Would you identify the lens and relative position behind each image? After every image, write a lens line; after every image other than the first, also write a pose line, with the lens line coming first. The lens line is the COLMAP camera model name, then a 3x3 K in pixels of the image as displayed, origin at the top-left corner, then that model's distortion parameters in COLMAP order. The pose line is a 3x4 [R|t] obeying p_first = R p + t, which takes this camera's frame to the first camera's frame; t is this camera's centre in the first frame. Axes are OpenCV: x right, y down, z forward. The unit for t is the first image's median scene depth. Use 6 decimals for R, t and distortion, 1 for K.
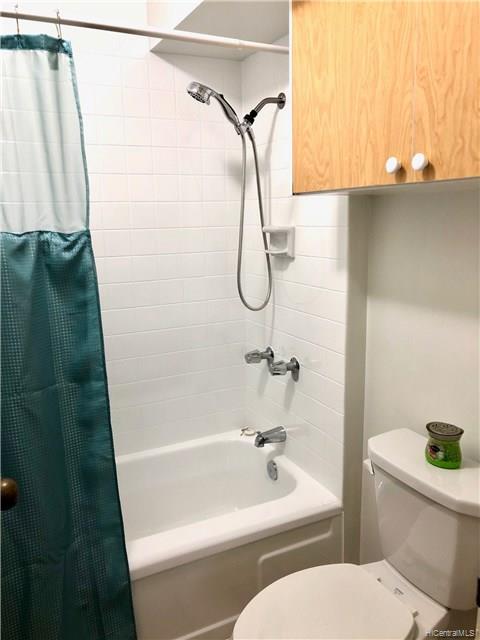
lens RADIAL K [[531.8, 0, 240.7], [0, 531.8, 320.1], [0, 0, 1]] dist [0.037687, -0.011870]
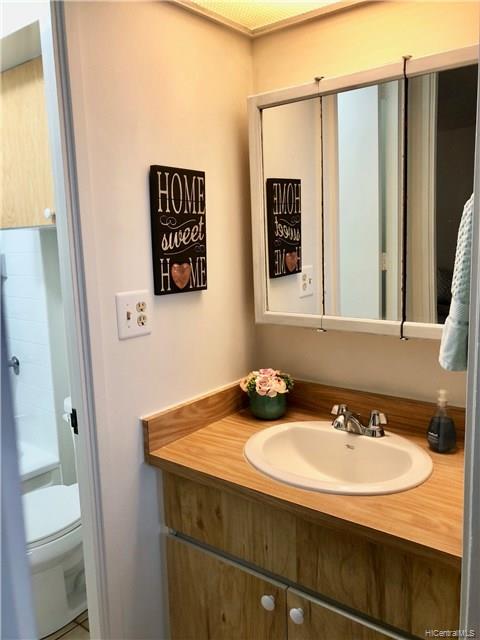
lens RADIAL K [[531.8, 0, 239.9], [0, 531.8, 319.3], [0, 0, 1]] dist [0.037687, -0.011870]
pose [[0.903557, -0.074899, 0.421870, 0.066172], [0.100072, 0.994261, -0.037813, 0.102243], [-0.416617, 0.076383, 0.905868, -0.465486]]
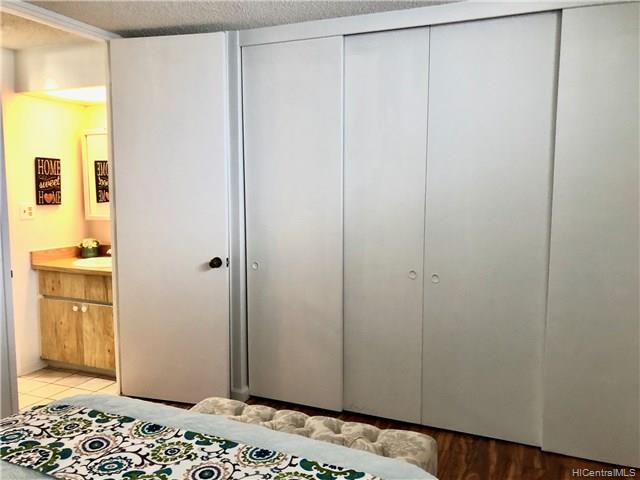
lens RADIAL K [[531.8, 0, 320.3], [0, 531.8, 237.8], [0, 0, 1]] dist [0.037687, -0.011870]
pose [[0.765427, -0.043065, 0.642081, -0.549291], [0.111504, 0.991542, -0.066420, 0.780885], [-0.633790, 0.122434, 0.763754, -3.781260]]
